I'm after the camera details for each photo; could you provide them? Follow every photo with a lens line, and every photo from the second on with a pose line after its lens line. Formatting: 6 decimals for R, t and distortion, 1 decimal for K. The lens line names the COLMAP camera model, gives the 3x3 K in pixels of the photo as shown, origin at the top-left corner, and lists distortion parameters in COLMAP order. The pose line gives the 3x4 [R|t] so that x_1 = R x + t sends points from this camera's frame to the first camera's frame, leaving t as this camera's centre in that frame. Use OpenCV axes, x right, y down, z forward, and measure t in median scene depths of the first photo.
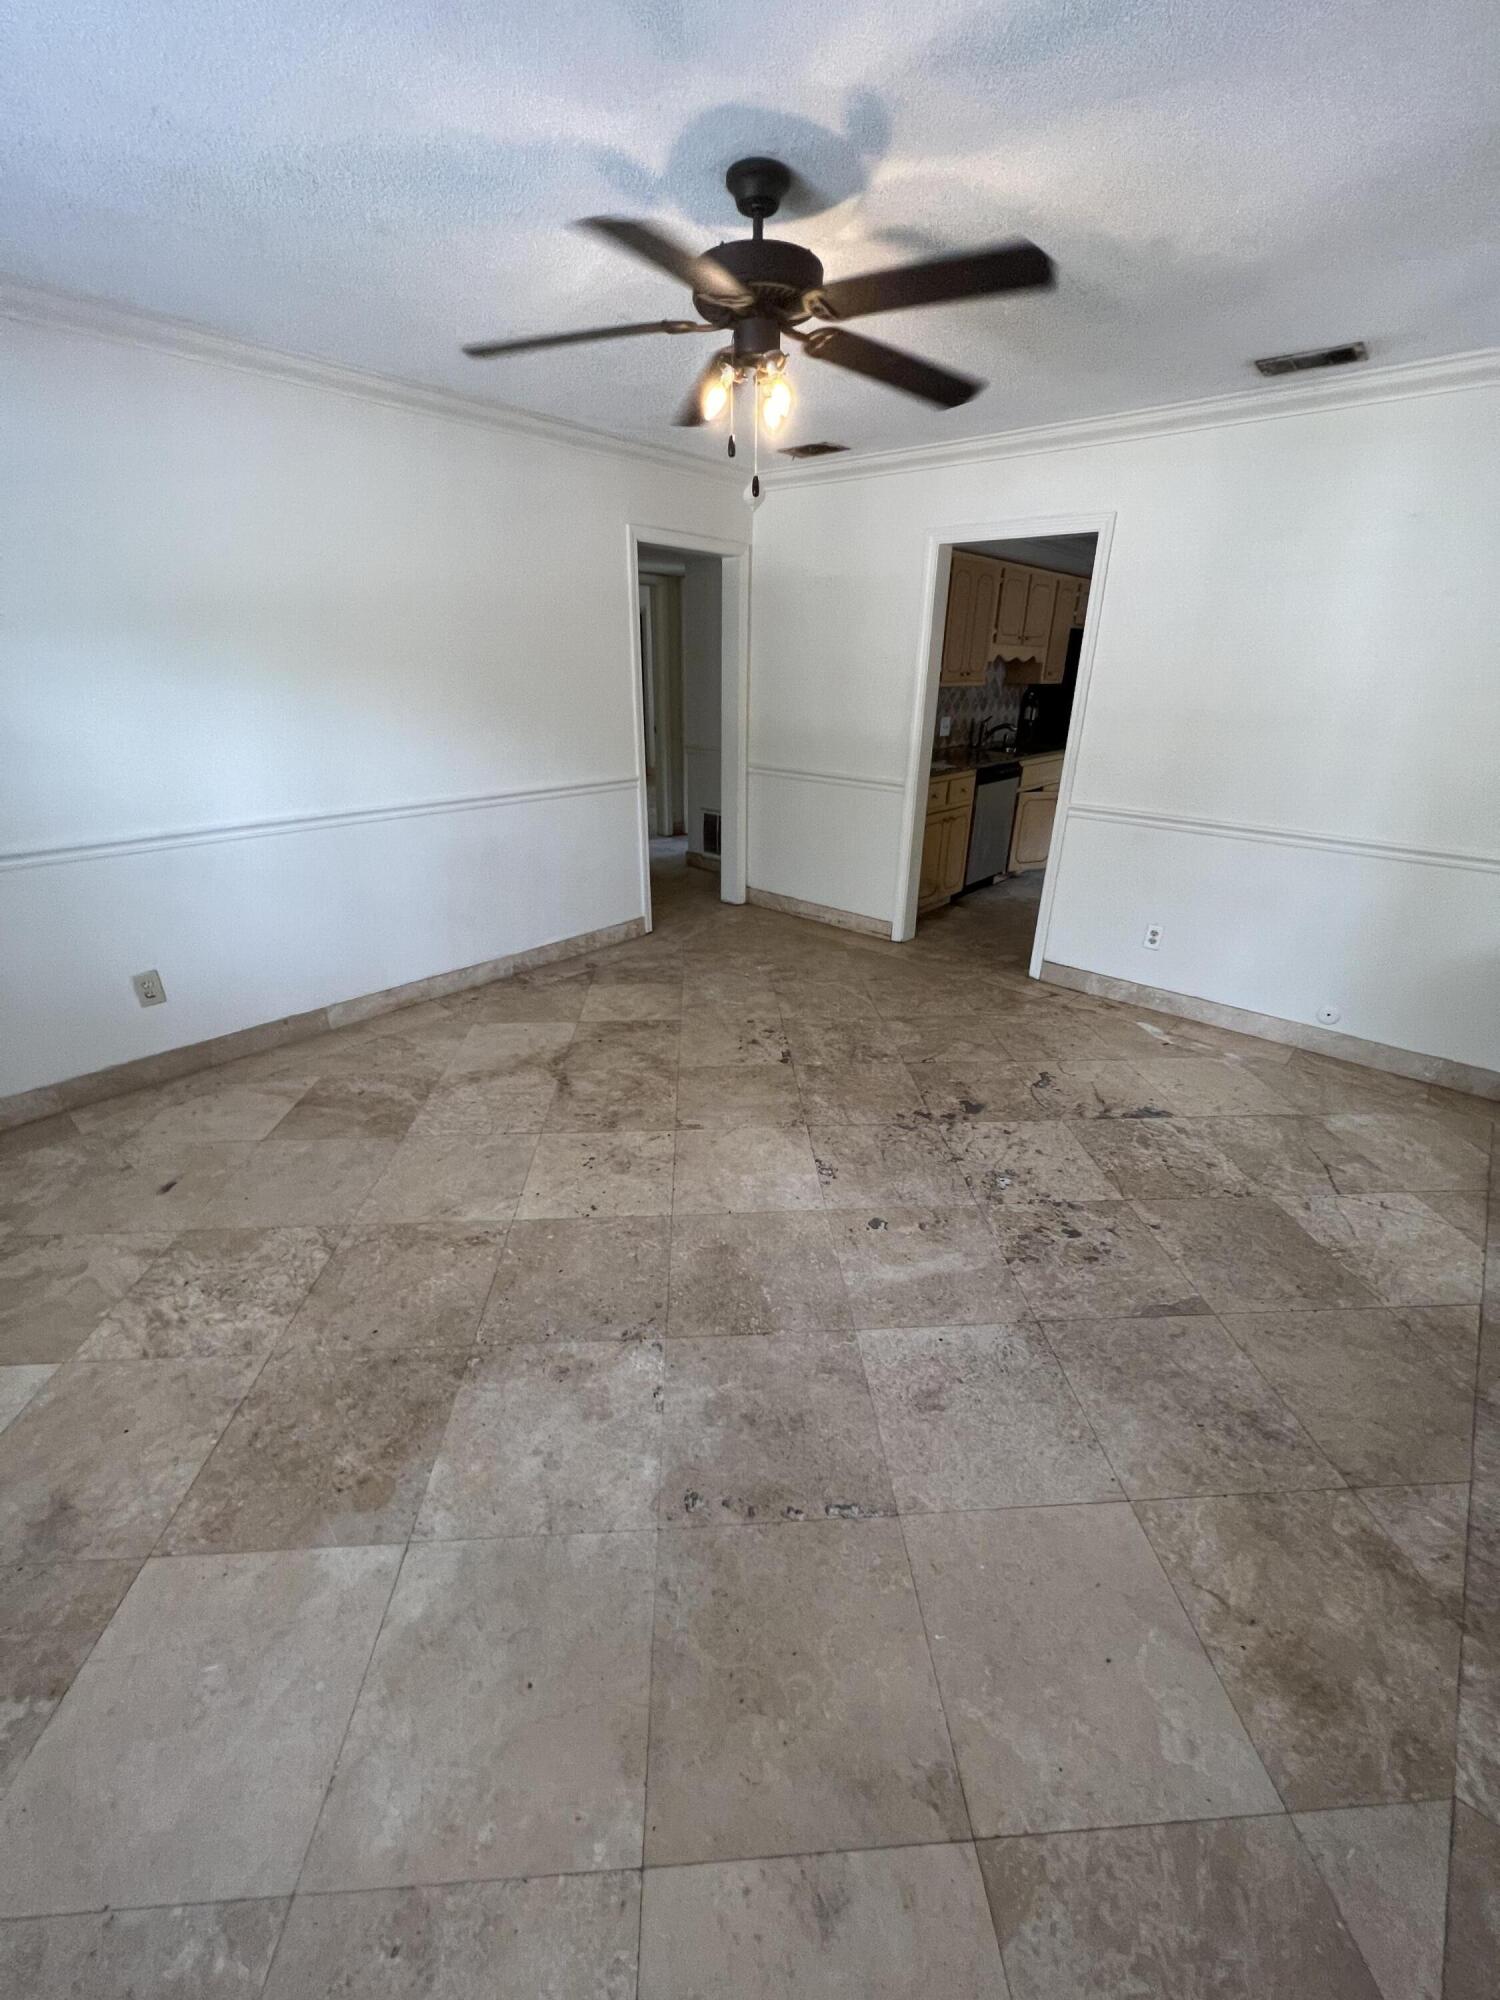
lens RADIAL K [[803.9, 0, 751.2], [0, 803.9, 998.5], [0, 0, 1]] dist [-0.002595, 0.001085]
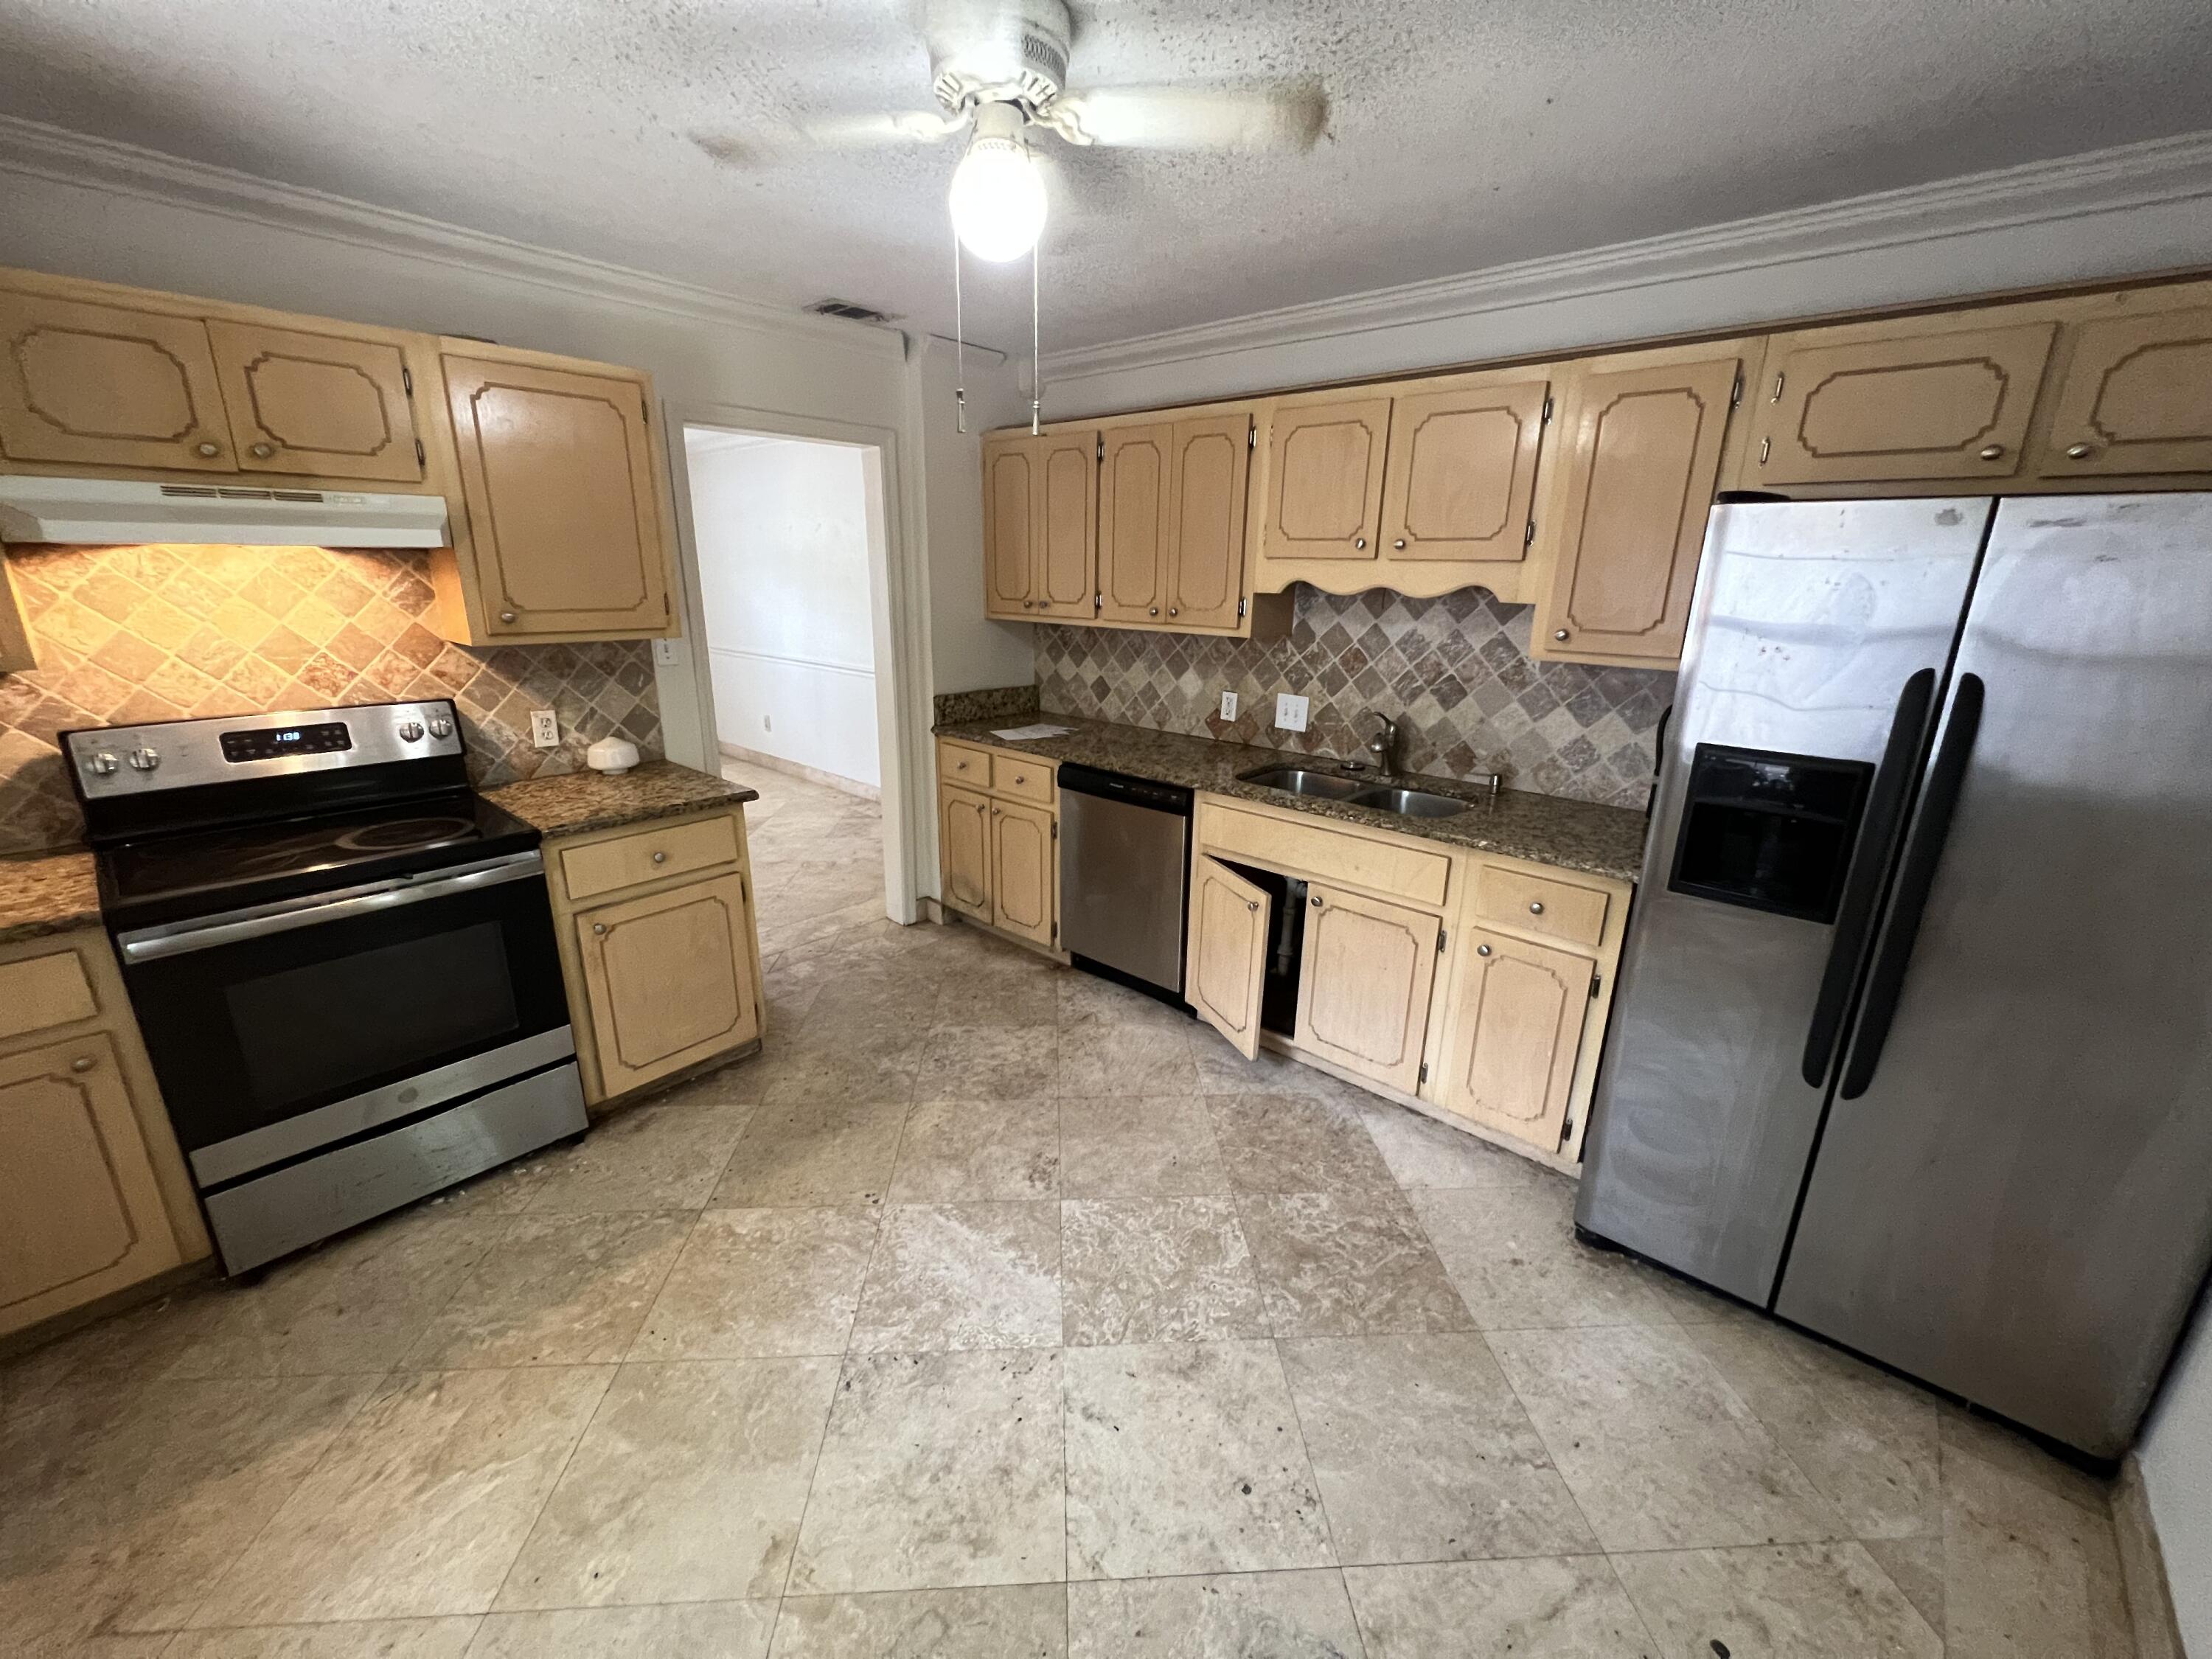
lens RADIAL K [[889.1, 0, 1106.3], [0, 889.1, 825.5], [0, 0, 1]] dist [-0.002595, 0.001085]
pose [[-0.011018, 0.268246, -0.963287, 0.806340], [-0.403861, 0.880084, 0.249696, -0.367525], [0.914754, 0.391785, 0.098638, 0.860369]]
